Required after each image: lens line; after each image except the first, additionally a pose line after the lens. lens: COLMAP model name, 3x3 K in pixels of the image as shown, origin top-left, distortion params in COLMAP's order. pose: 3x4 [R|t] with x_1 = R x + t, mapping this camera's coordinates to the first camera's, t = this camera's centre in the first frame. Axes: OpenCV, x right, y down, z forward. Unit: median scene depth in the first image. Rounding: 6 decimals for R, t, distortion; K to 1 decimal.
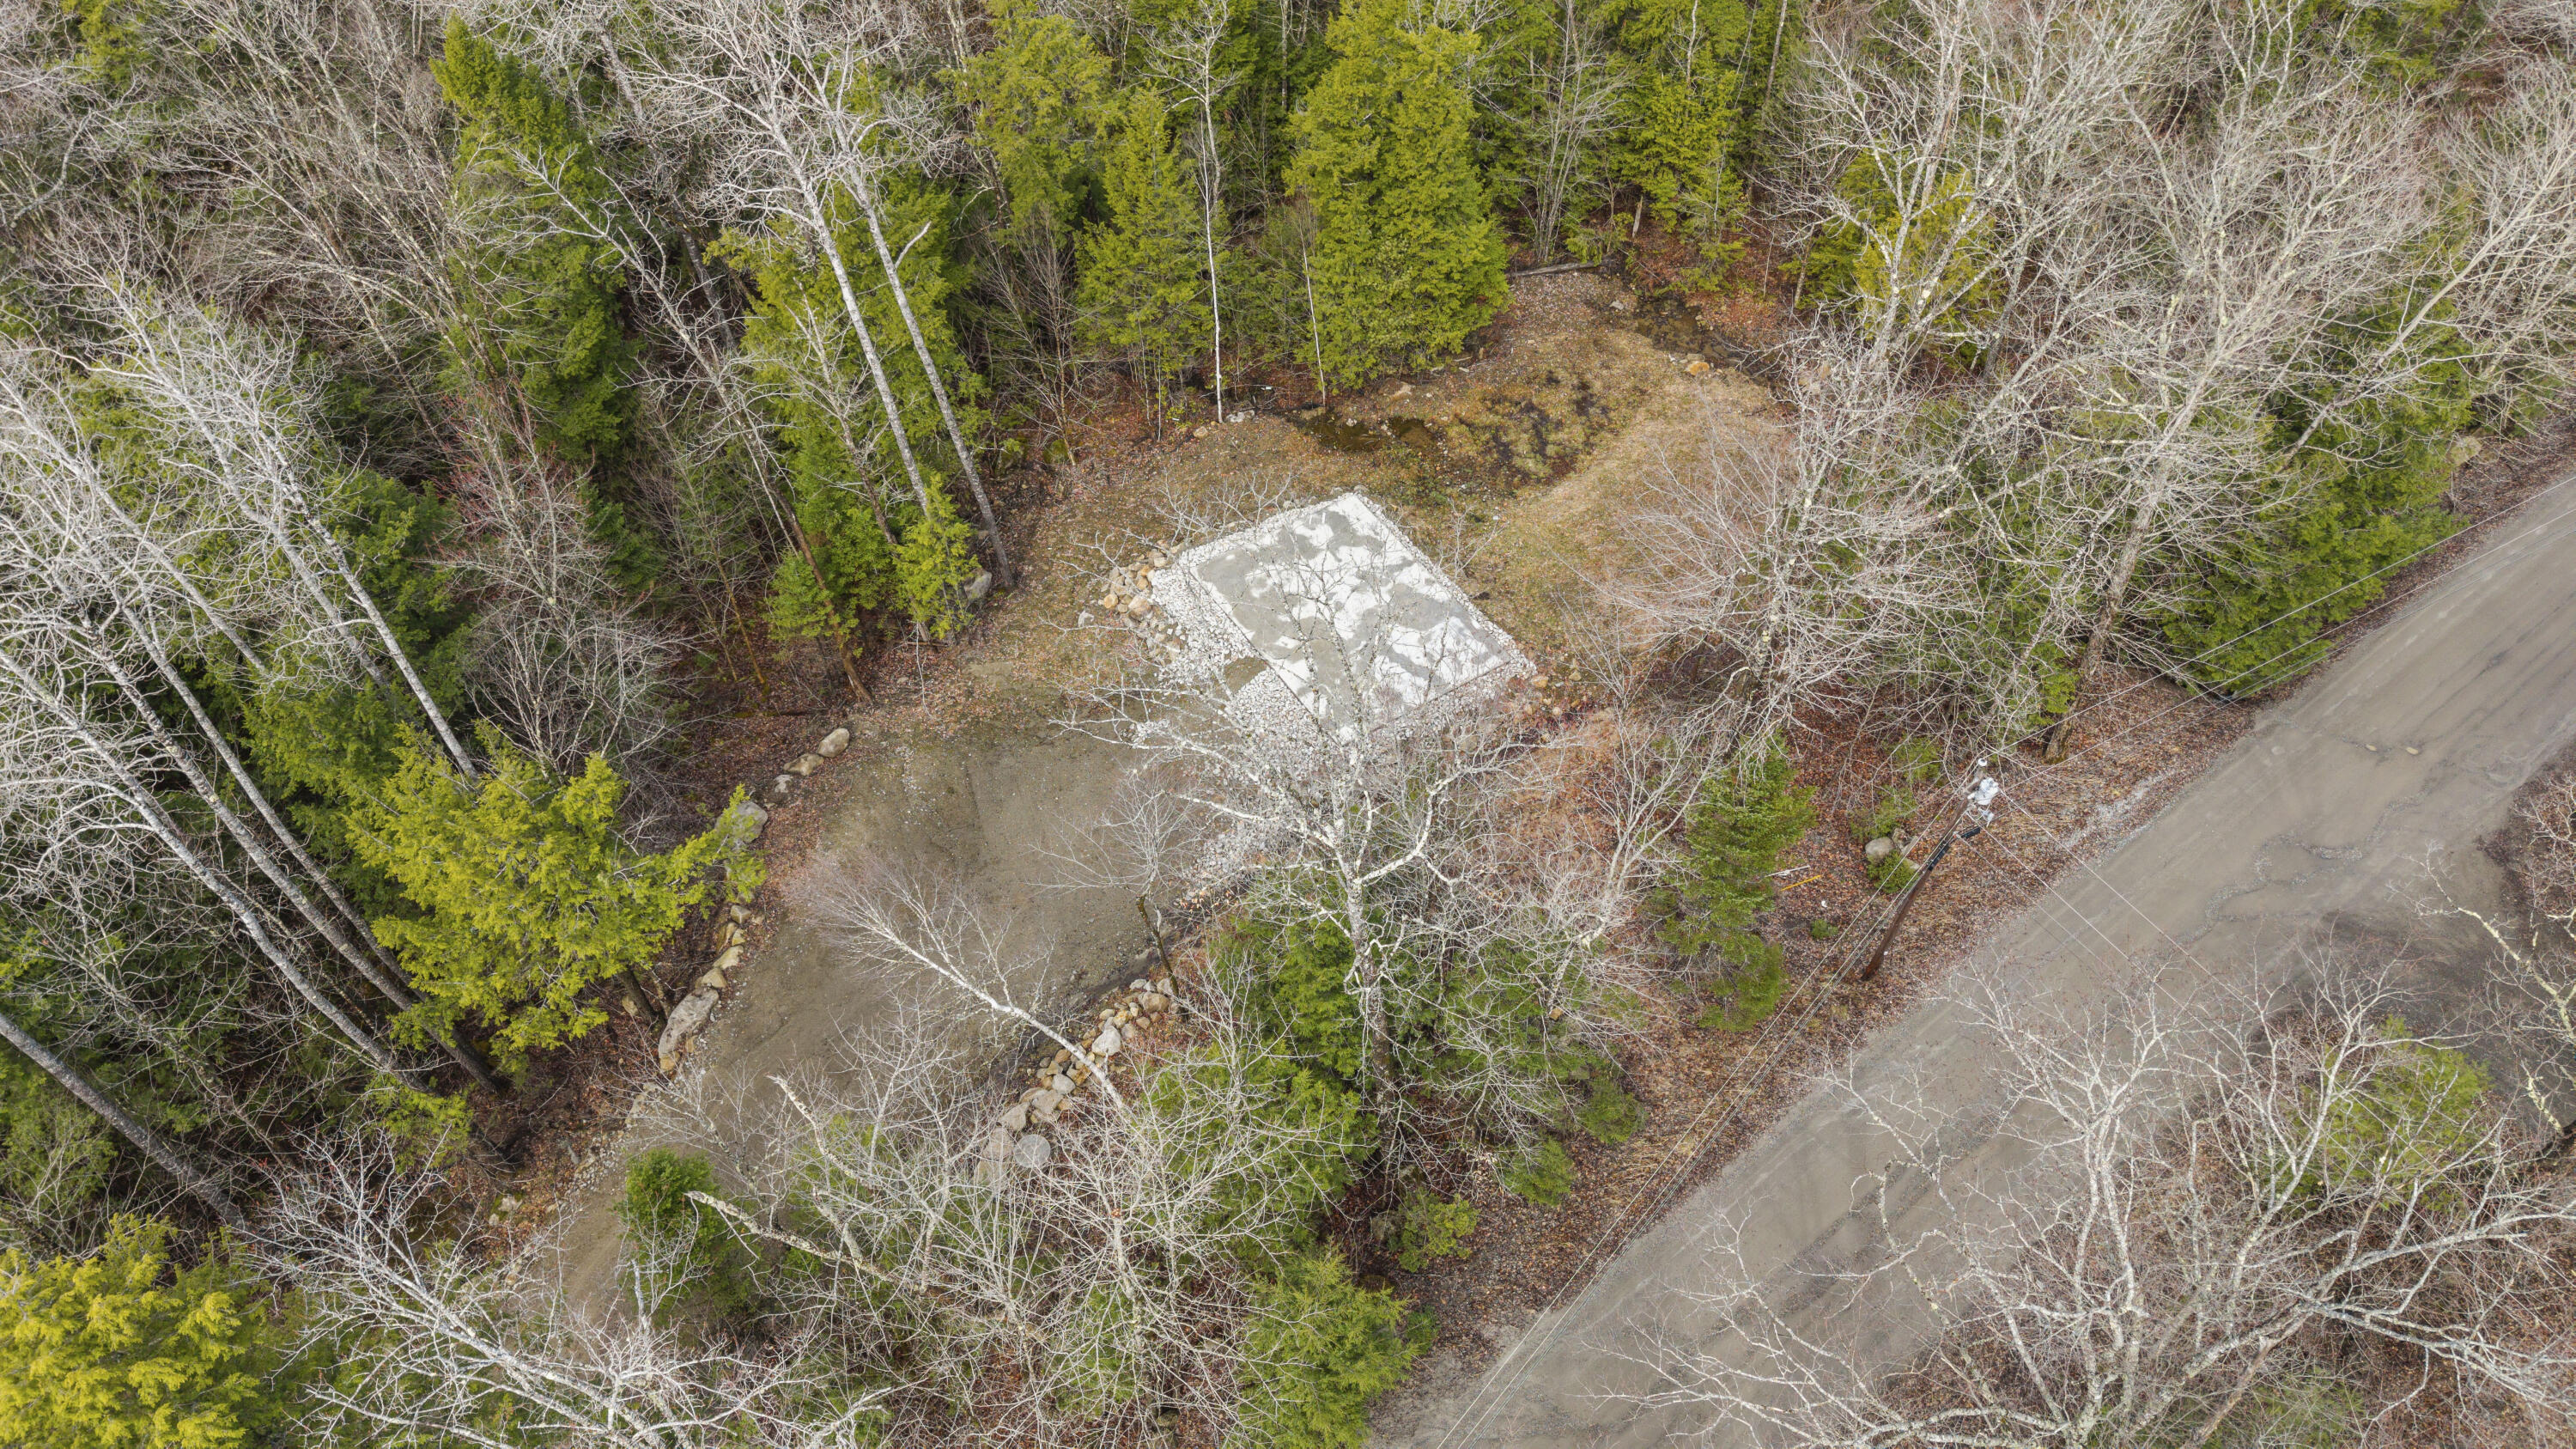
lens RADIAL K [[1761.0, 0, 1321.4], [0, 1761.0, 728.6], [0, 0, 1]] dist [0.050878, -0.044676]
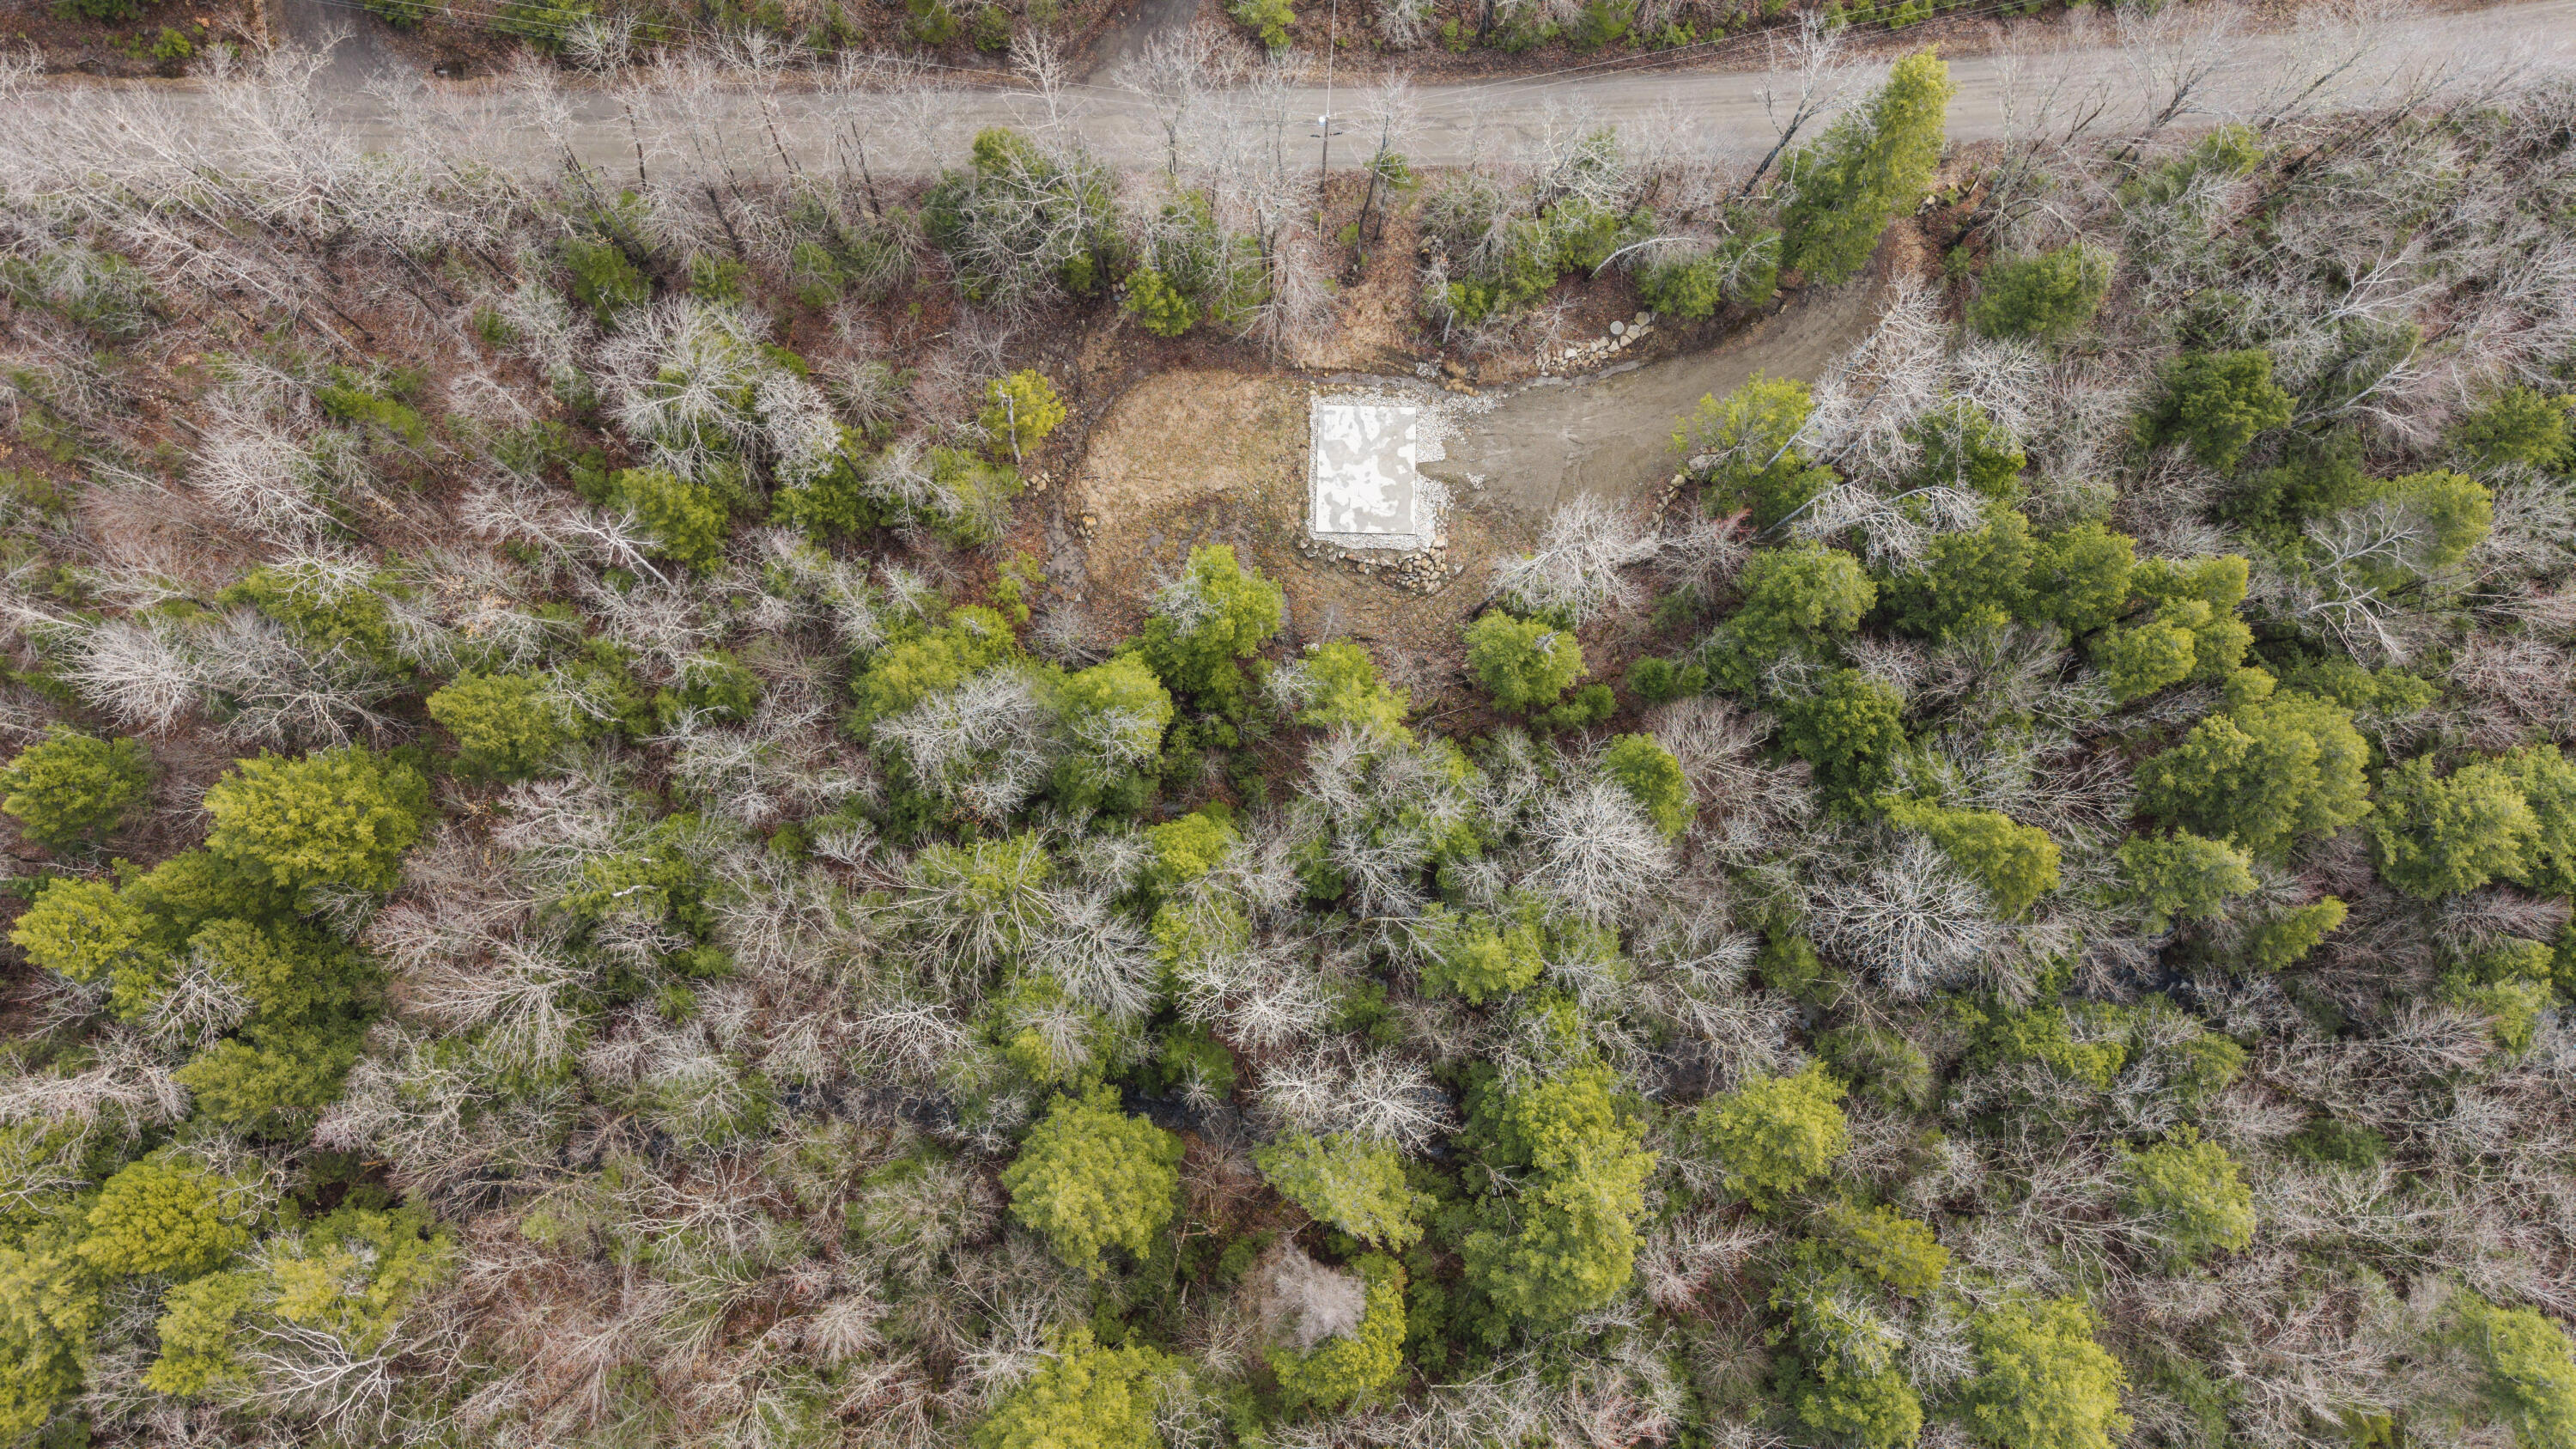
lens RADIAL K [[1761.0, 0, 1281.3], [0, 1761.0, 744.6], [0, 0, 1]] dist [0.050878, -0.044676]
pose [[-0.819220, -0.566210, 0.091020, -0.274391], [0.431618, -0.504251, 0.747955, -1.812022], [-0.377603, 0.652026, 0.657479, -0.118344]]
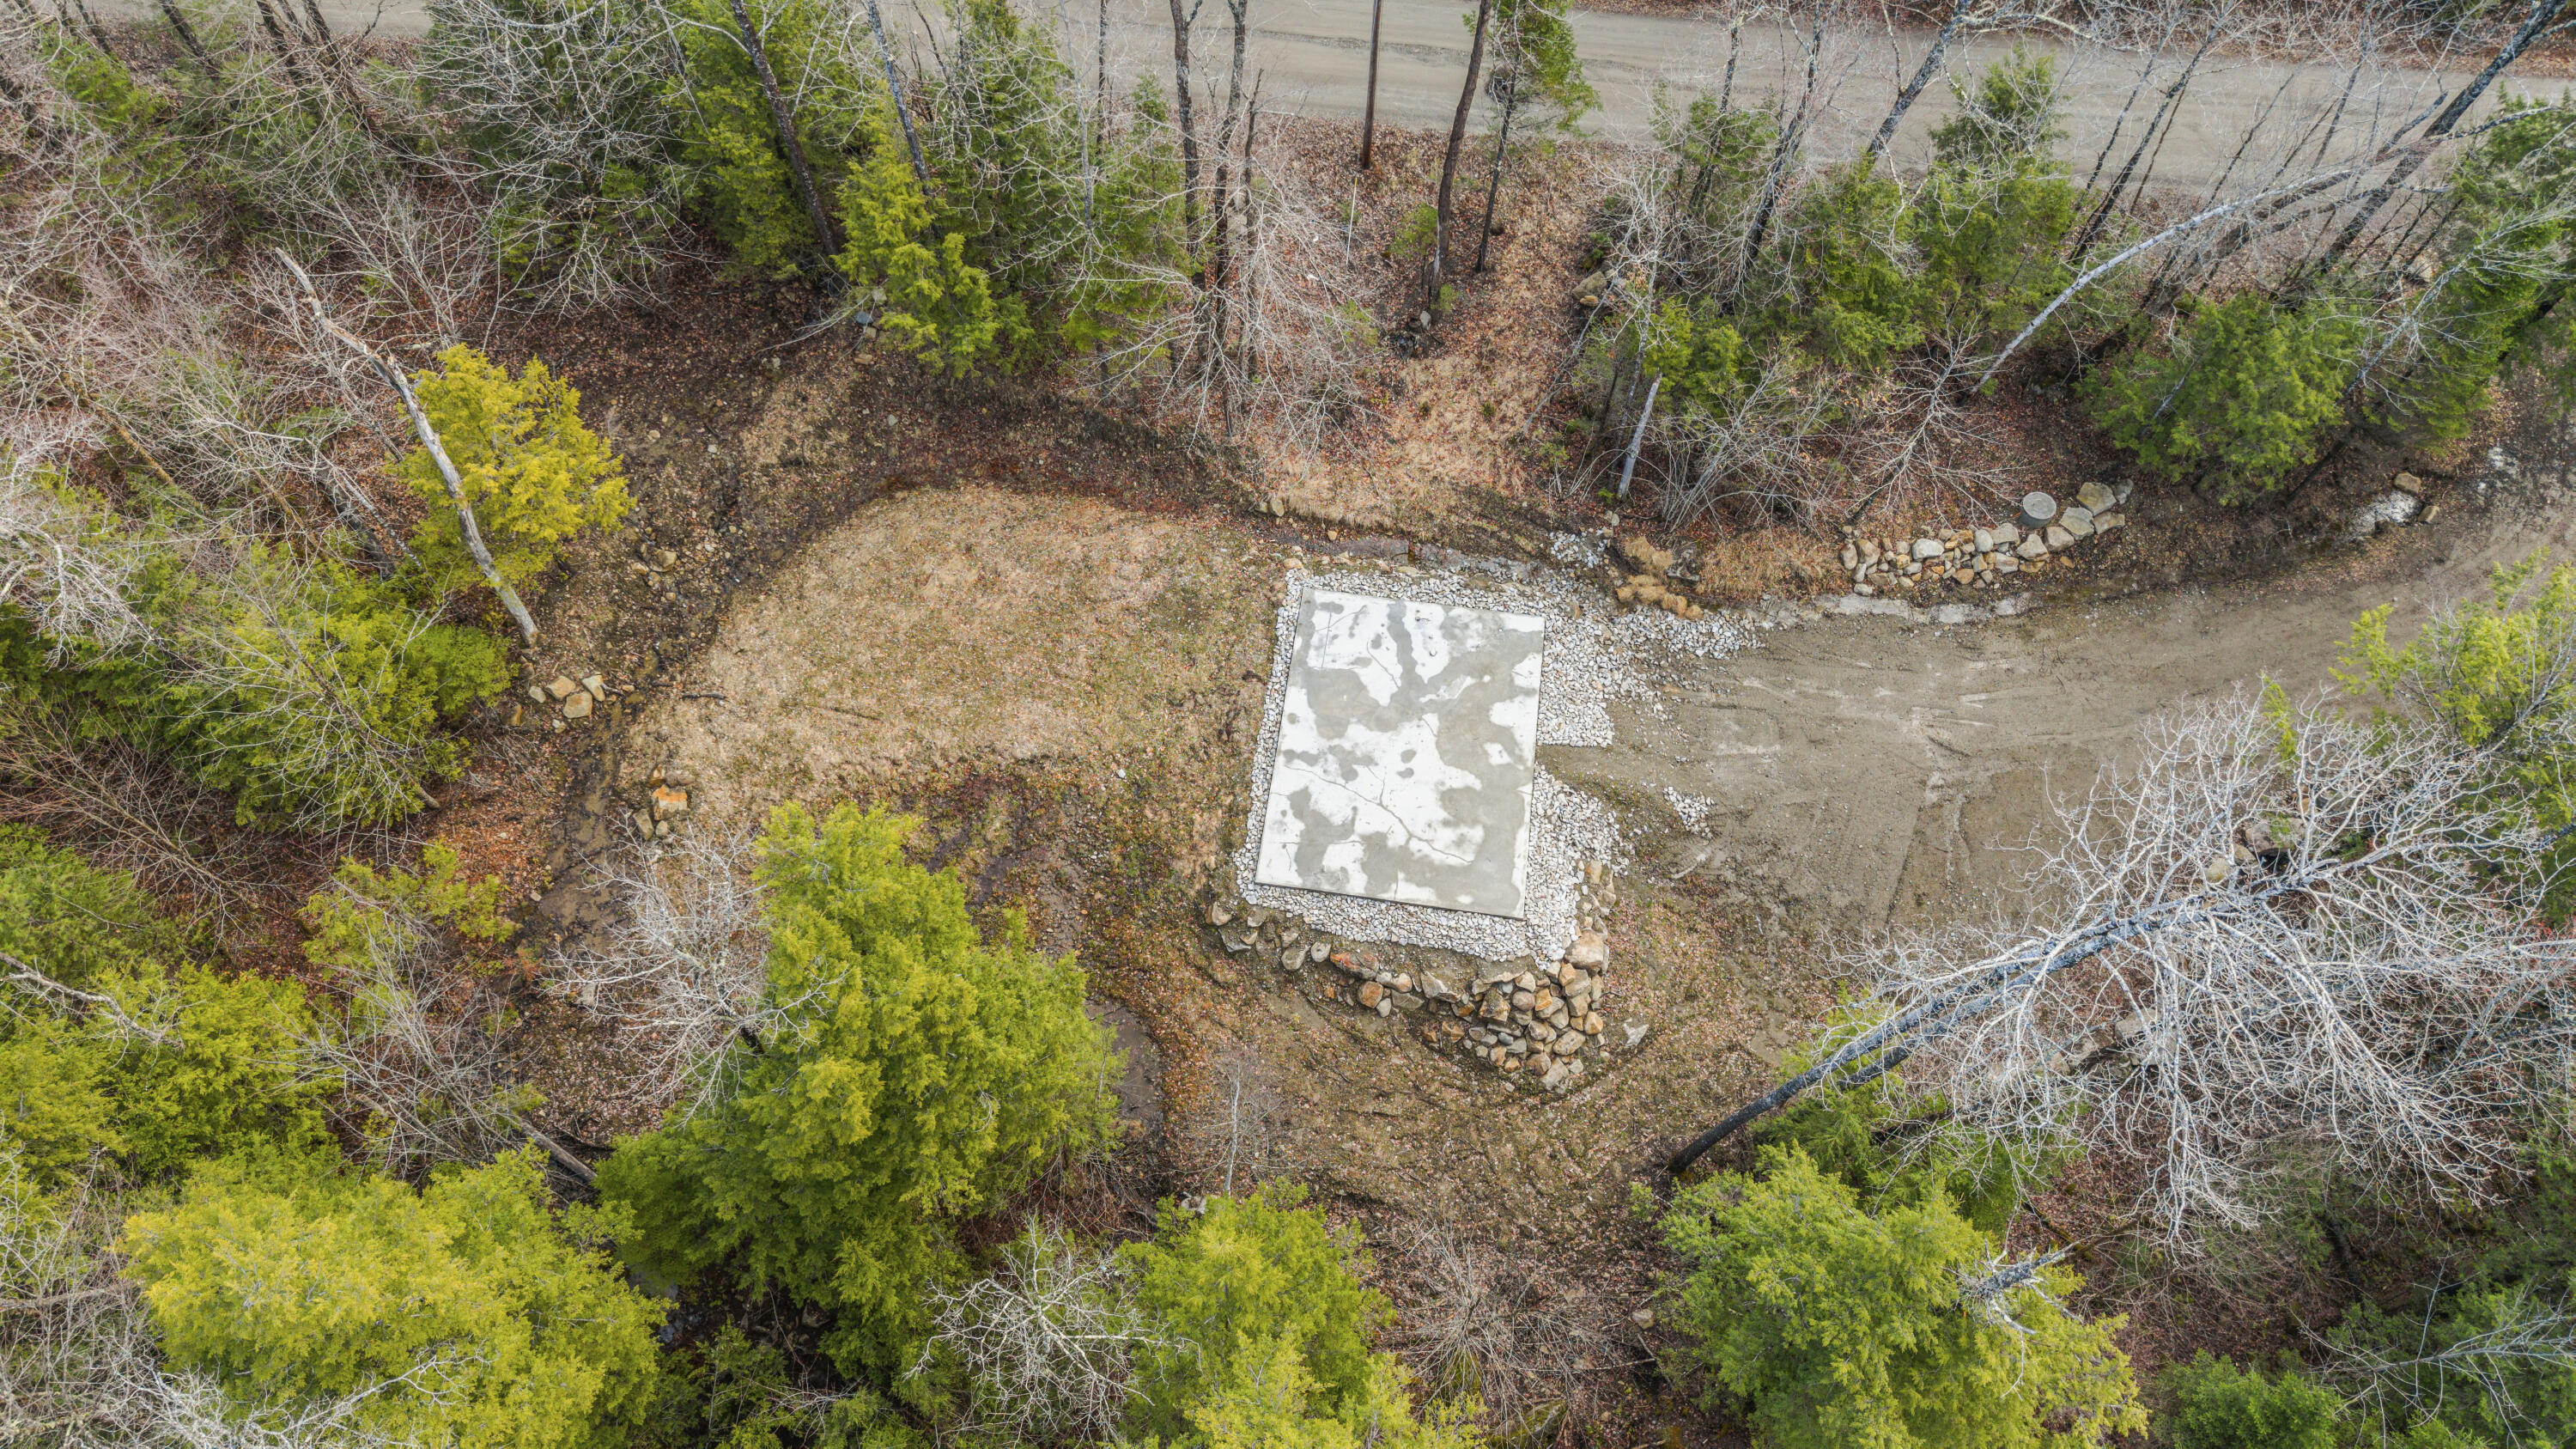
lens RADIAL K [[1761.0, 0, 1284.9], [0, 1761.0, 722.5], [0, 0, 1]] dist [0.050878, -0.044676]
pose [[-0.749386, -0.586922, 0.306501, -0.181417], [0.496431, -0.191716, 0.846641, -0.760301], [-0.438152, 0.786618, 0.435035, 0.661566]]
